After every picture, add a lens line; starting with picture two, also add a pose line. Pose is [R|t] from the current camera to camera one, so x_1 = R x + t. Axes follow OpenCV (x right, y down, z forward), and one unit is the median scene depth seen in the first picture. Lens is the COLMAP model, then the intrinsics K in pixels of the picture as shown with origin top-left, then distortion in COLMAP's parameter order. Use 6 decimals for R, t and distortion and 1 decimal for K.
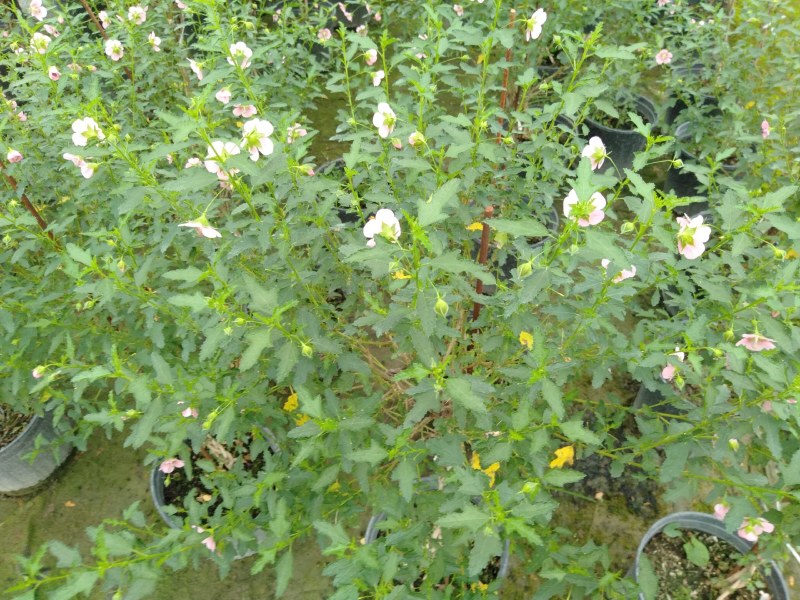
lens RADIAL K [[613.4, 0, 401.2], [0, 613.4, 300.5], [0, 0, 1]] dist [0.012301, -0.008311]
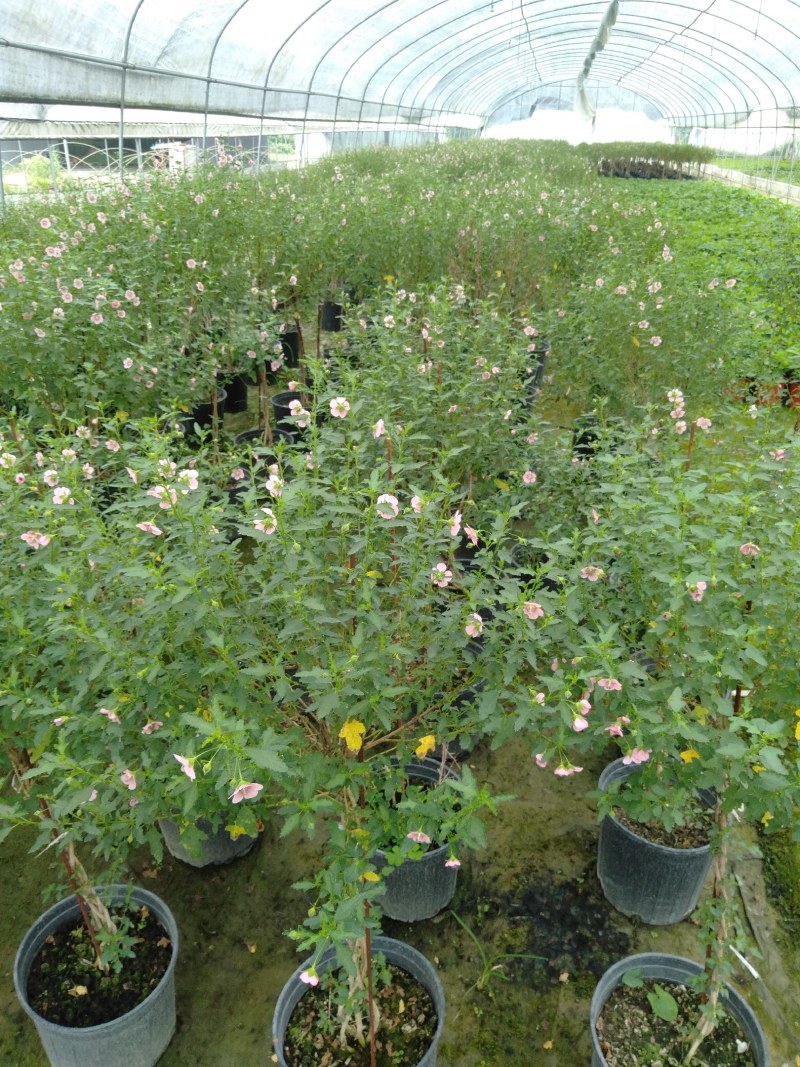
lens RADIAL K [[818.1, 0, 399.2], [0, 818.1, 532.3], [0, 0, 1]] dist [0.012301, -0.008311]
pose [[0.996764, -0.030025, 0.074571, 0.046478], [0.056335, 0.922638, -0.381529, 0.218221], [-0.057346, 0.384495, 0.921344, -0.291233]]
